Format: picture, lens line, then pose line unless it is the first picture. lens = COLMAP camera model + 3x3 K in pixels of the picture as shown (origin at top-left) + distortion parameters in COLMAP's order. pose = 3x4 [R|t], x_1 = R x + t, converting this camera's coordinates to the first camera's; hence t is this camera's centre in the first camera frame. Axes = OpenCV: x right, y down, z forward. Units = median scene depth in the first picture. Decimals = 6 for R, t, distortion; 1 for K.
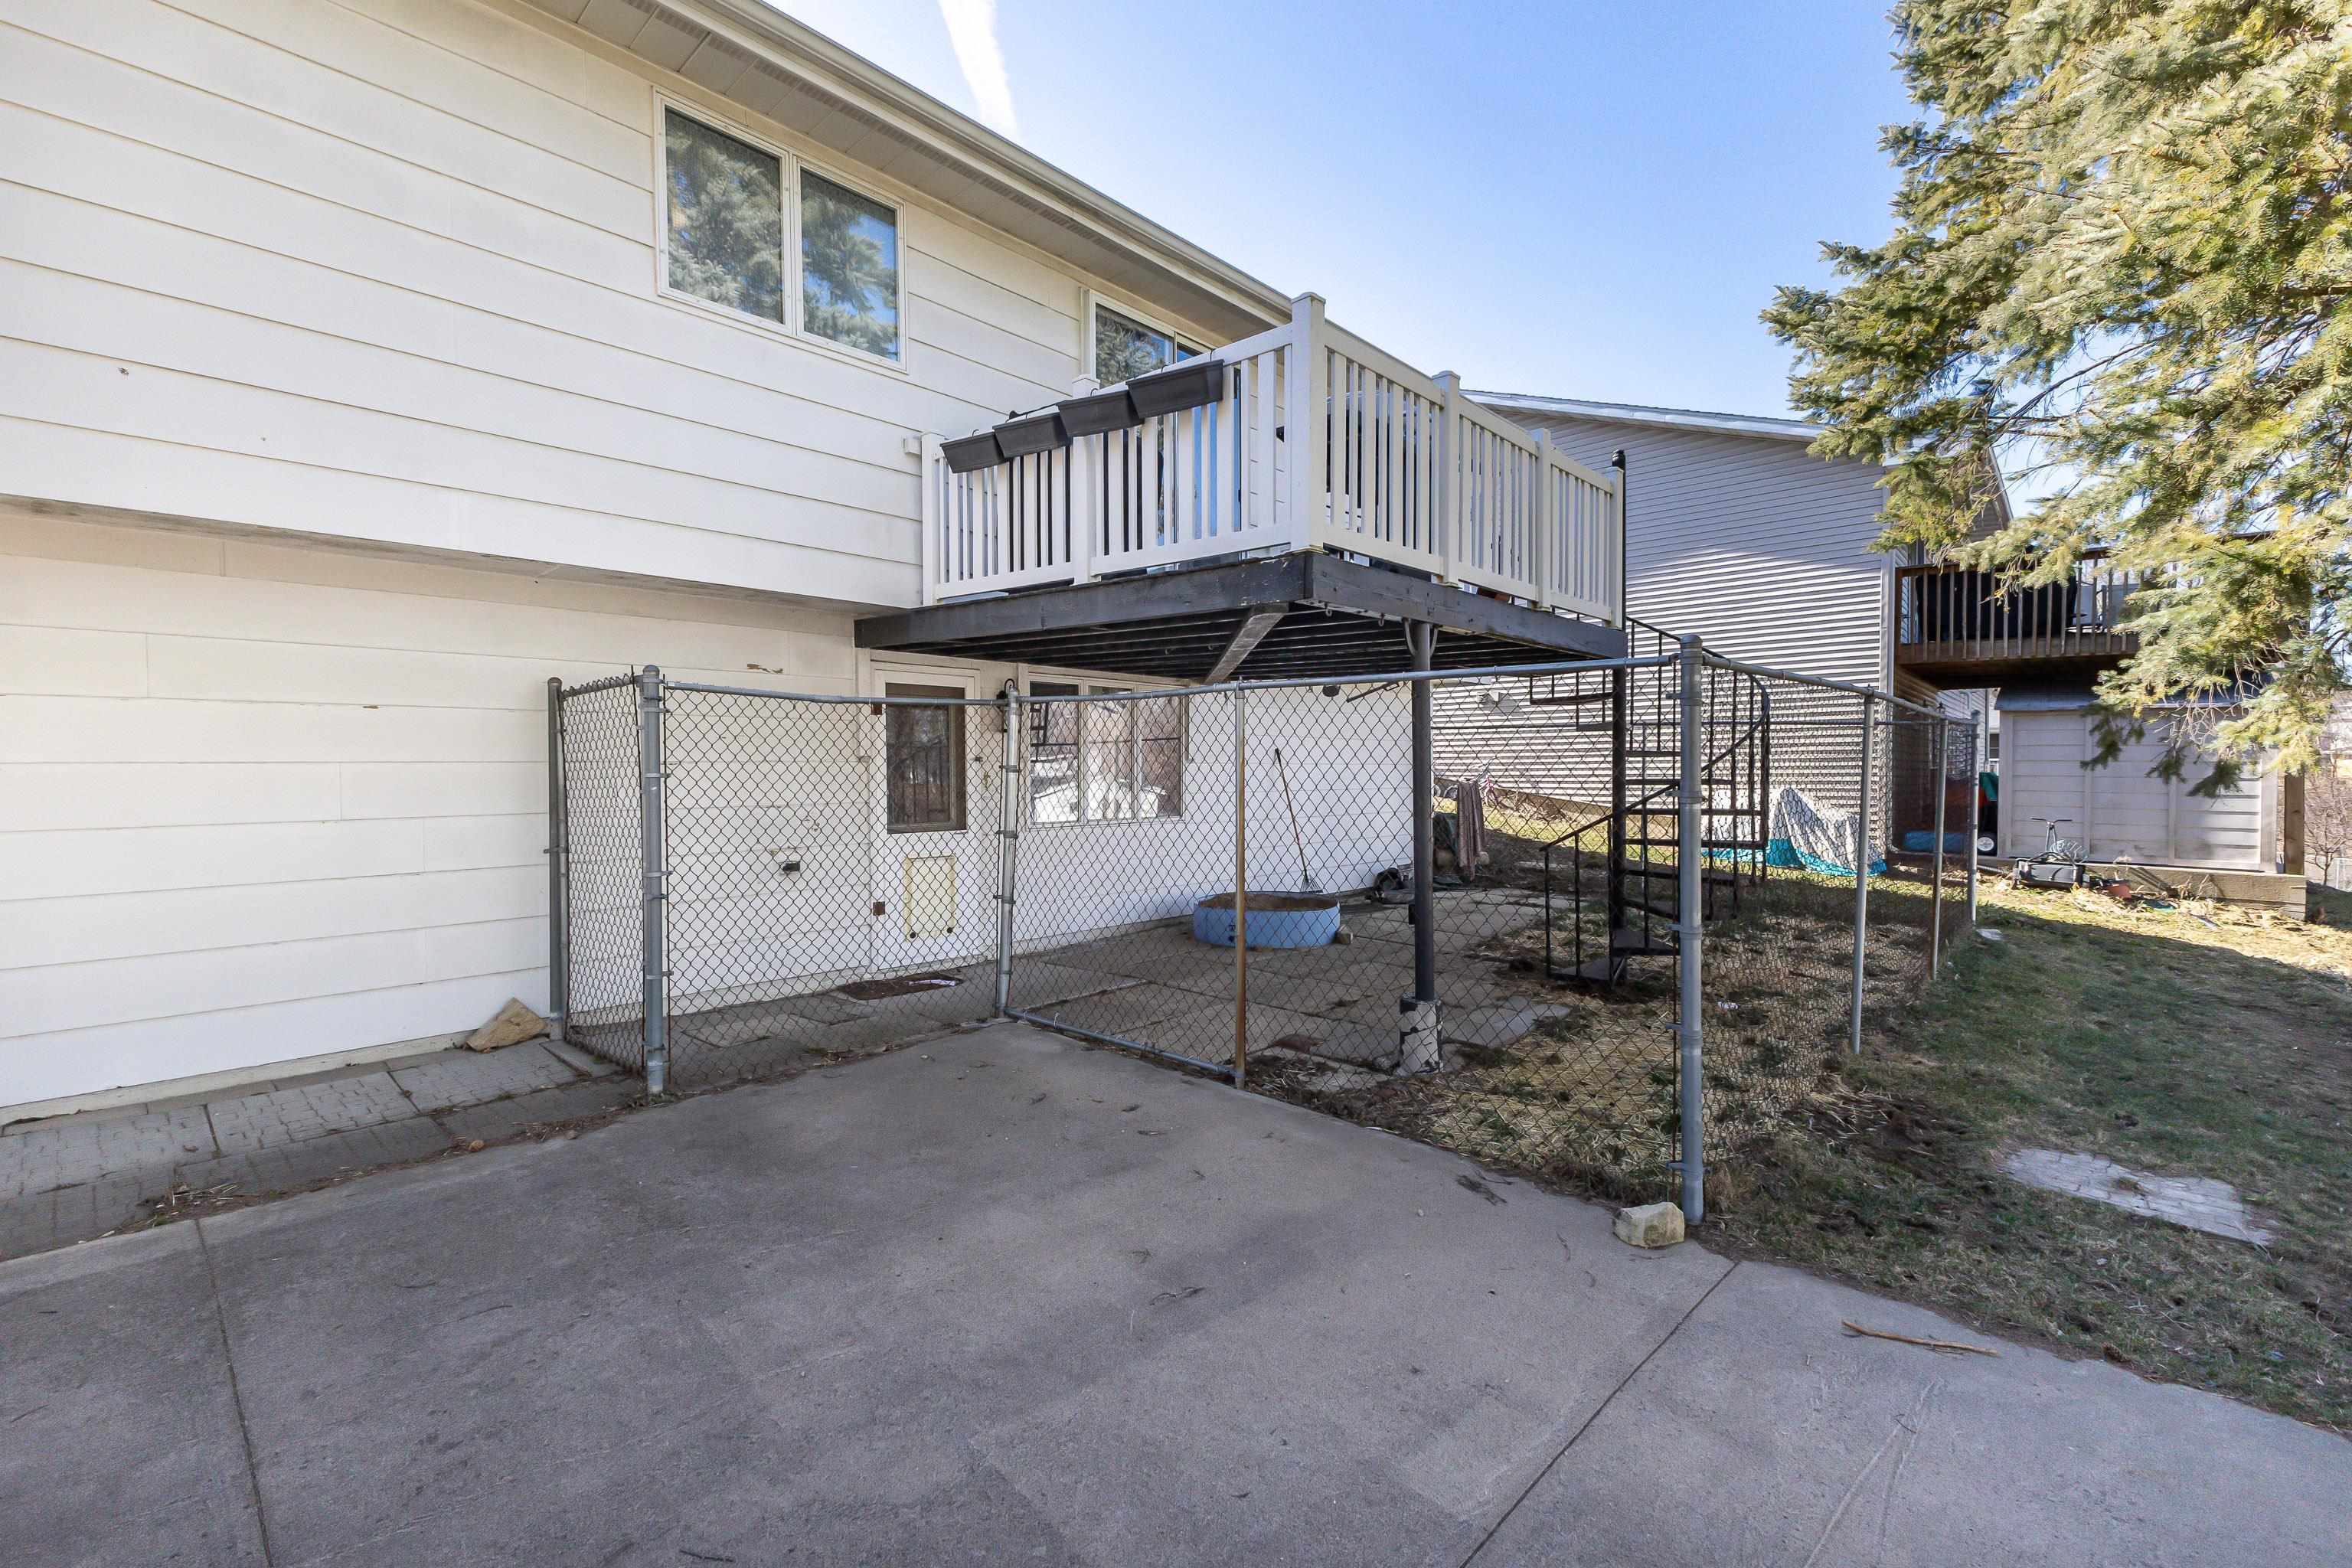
lens RADIAL K [[1036.0, 0, 1165.1], [0, 1036.0, 779.0], [0, 0, 1]] dist [0.013531, 0.000182]
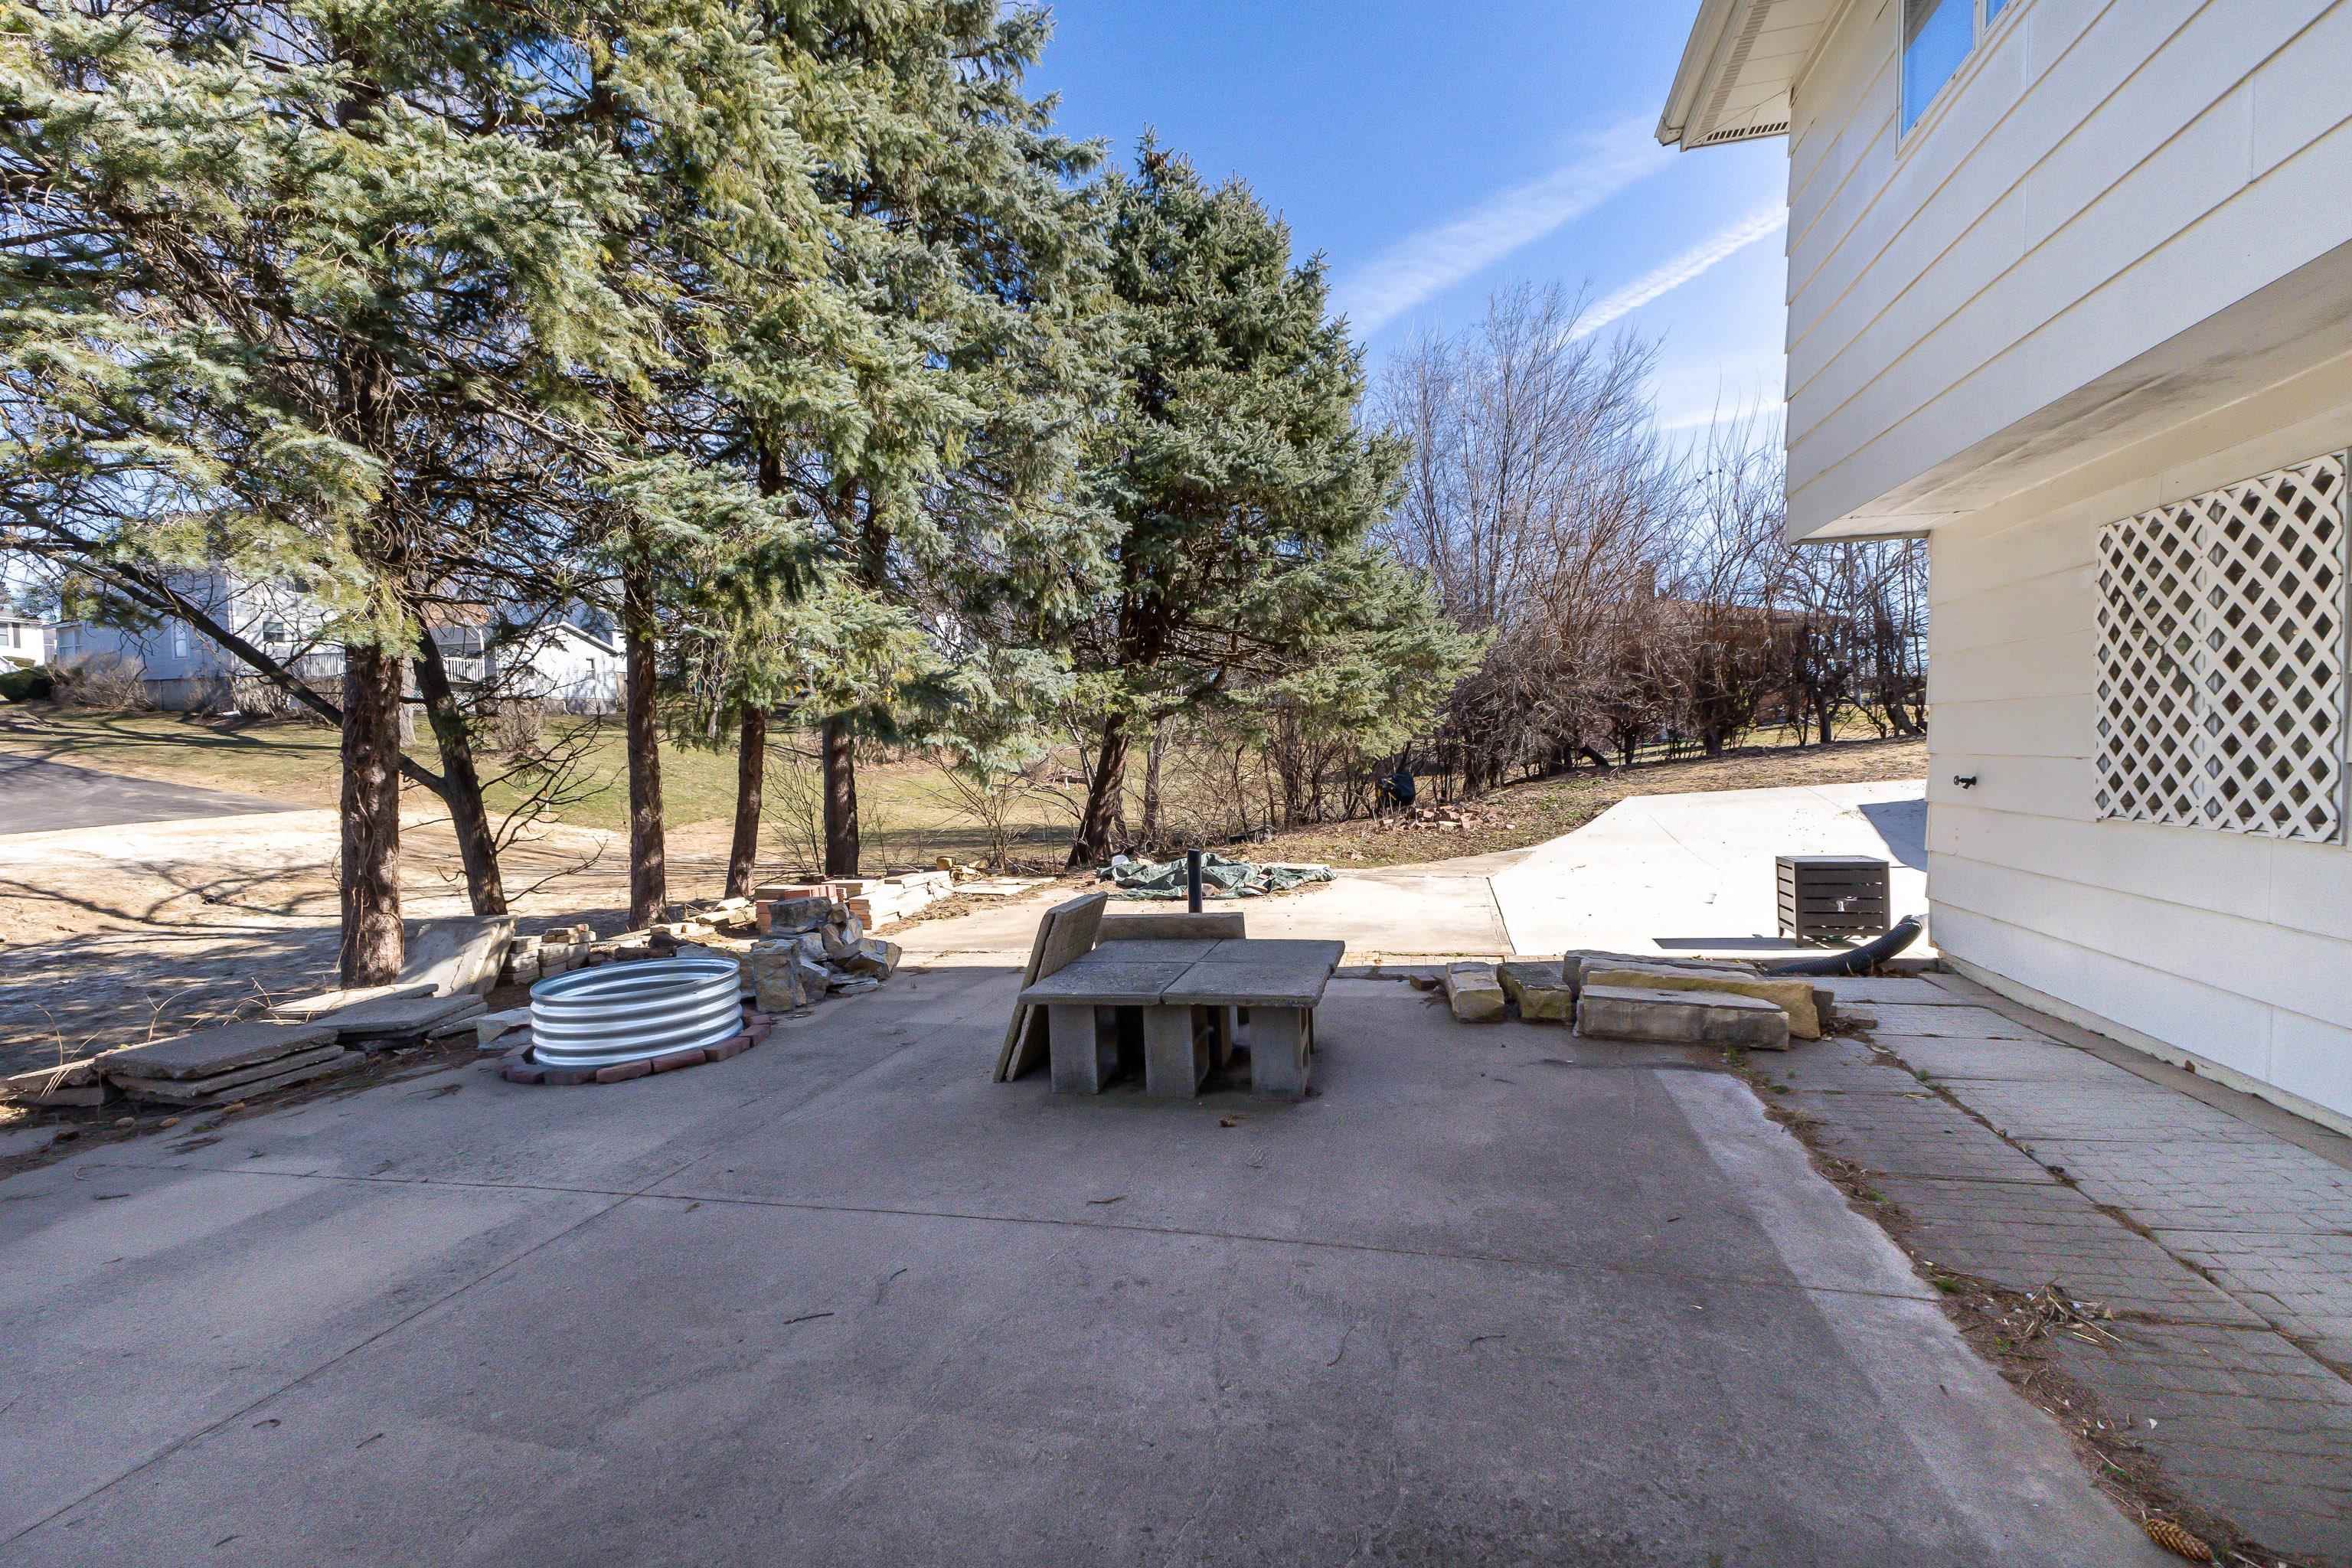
lens RADIAL K [[1036.0, 0, 1165.1], [0, 1036.0, 779.0], [0, 0, 1]] dist [0.013531, 0.000182]
pose [[-0.868028, 0.037575, -0.495091, -0.124970], [0.020888, 0.999013, 0.039198, 0.022926], [0.496076, 0.023684, -0.867956, 1.398829]]
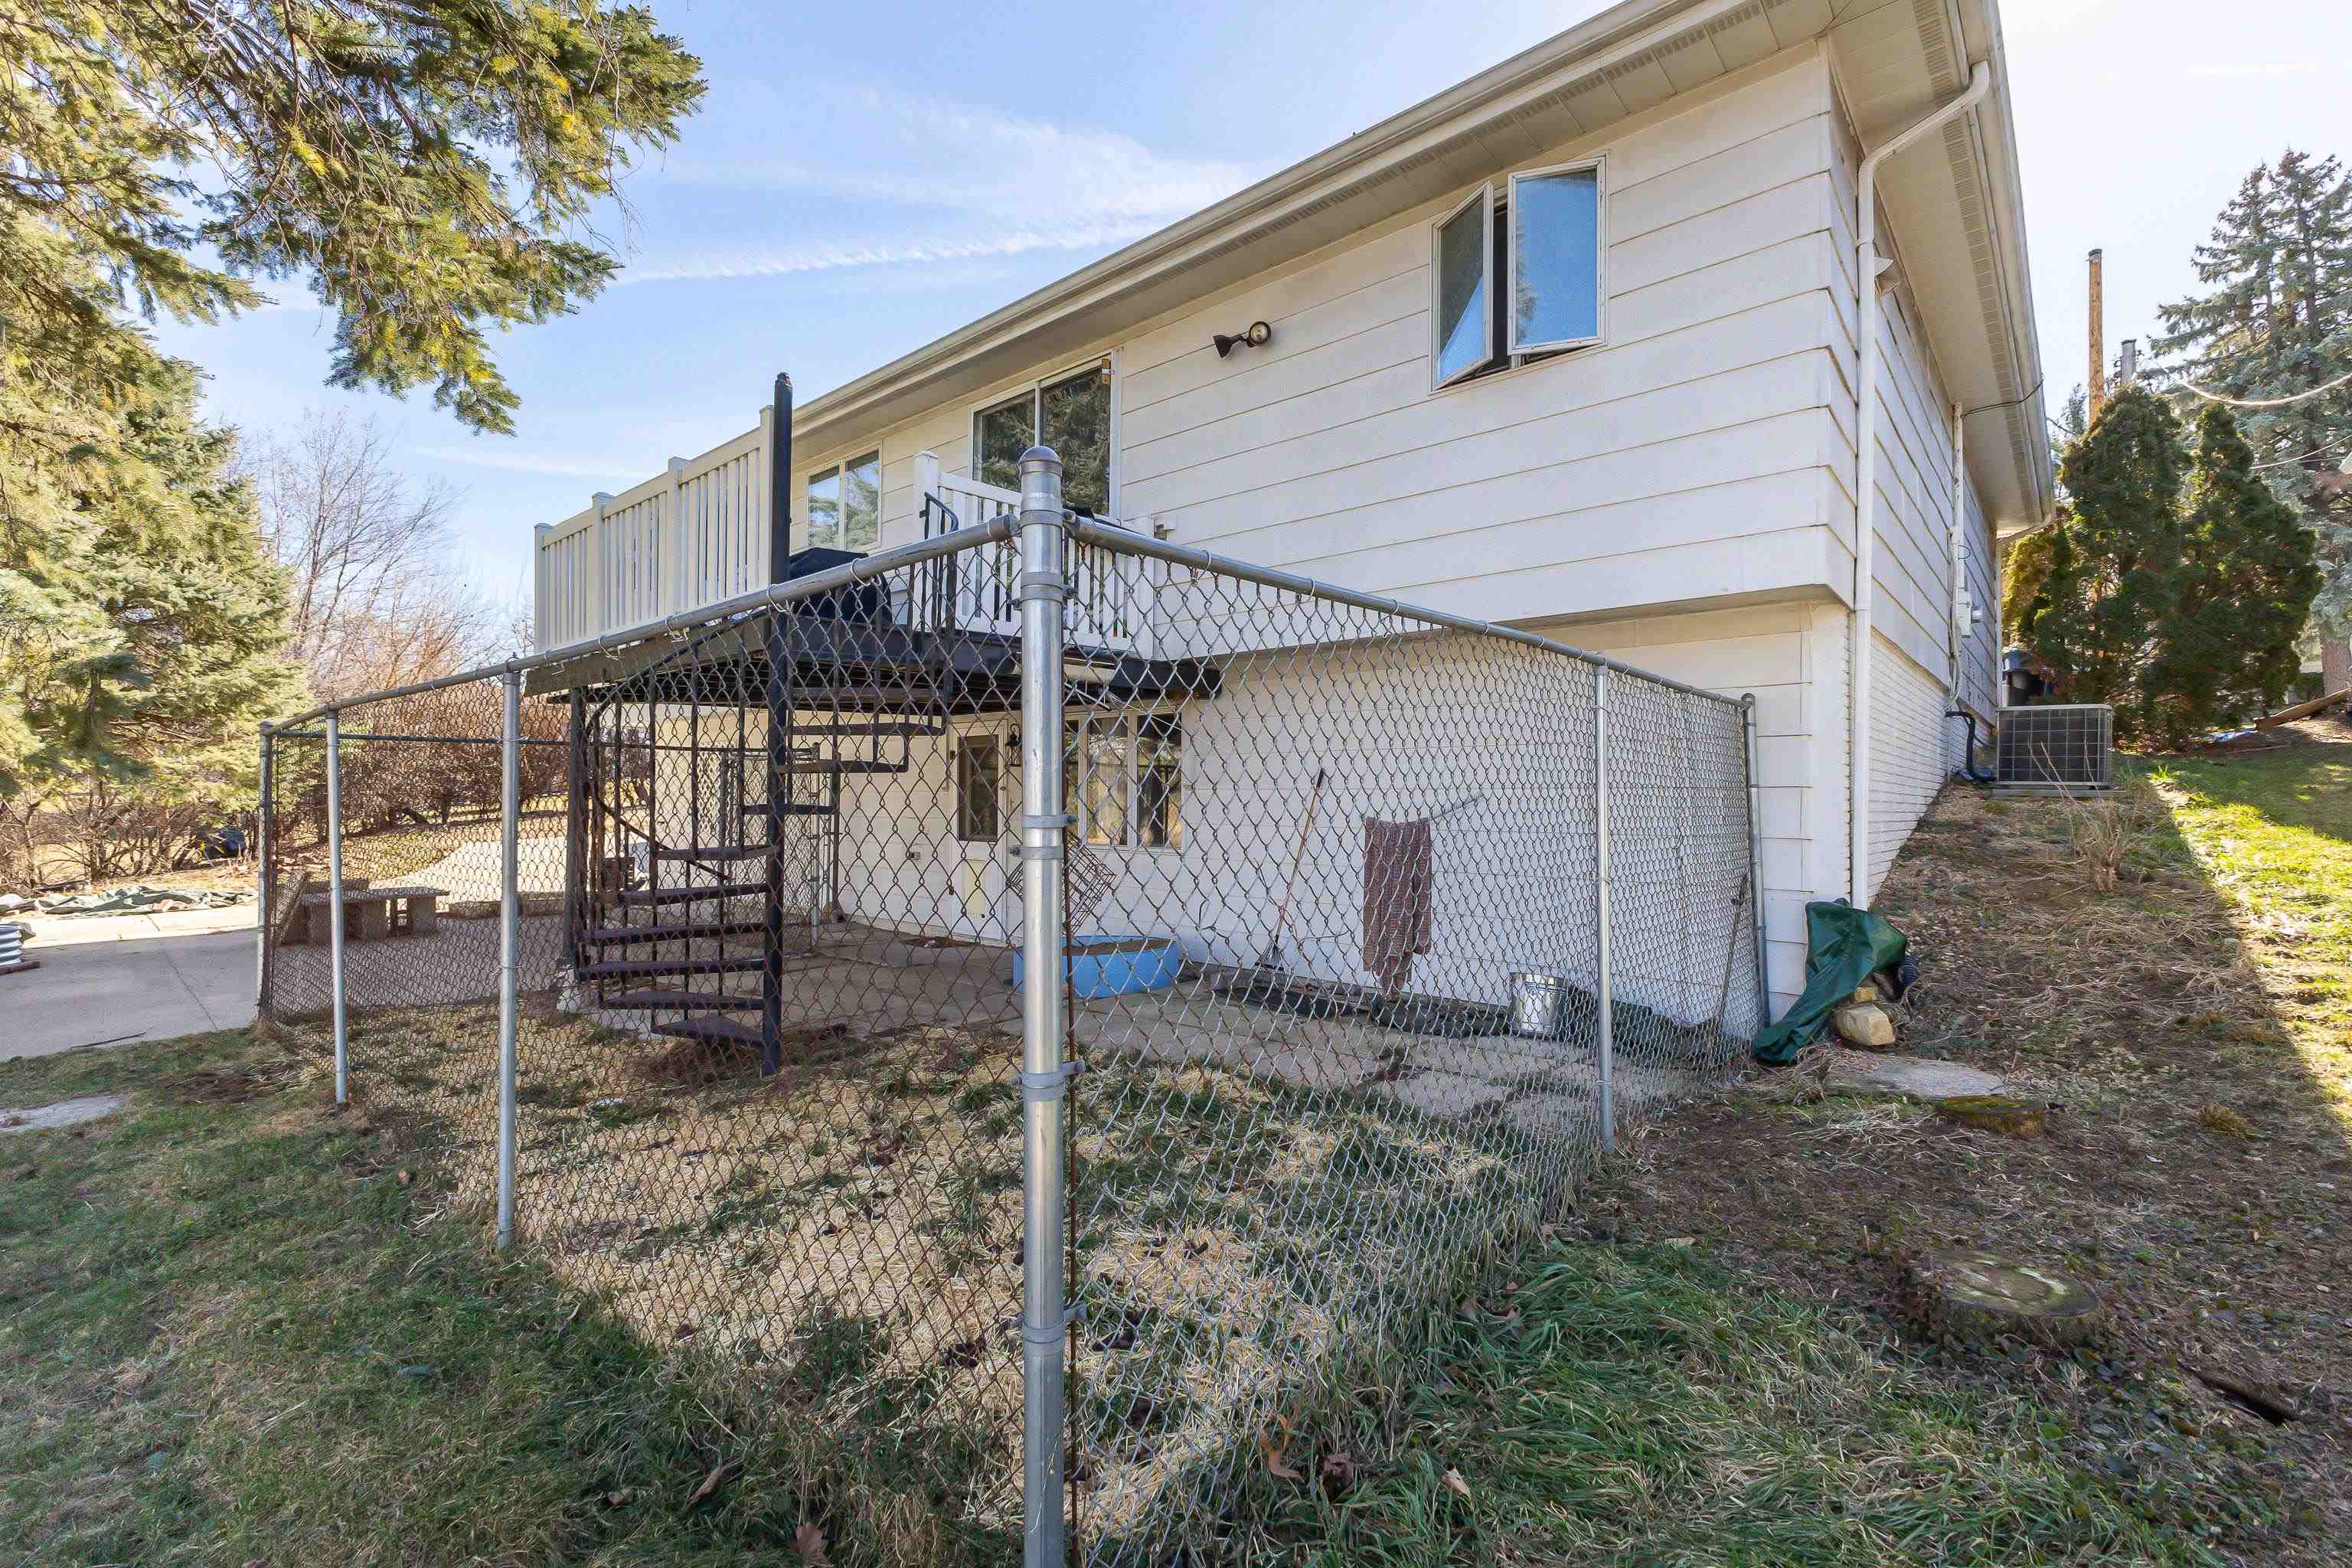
lens RADIAL K [[1036.0, 0, 1165.1], [0, 1036.0, 779.0], [0, 0, 1]] dist [0.013531, 0.000182]
pose [[0.024123, -0.024979, -0.999397, 2.614970], [-0.020151, 0.999473, -0.025468, -0.009120], [0.999506, 0.020753, 0.023607, 2.760983]]
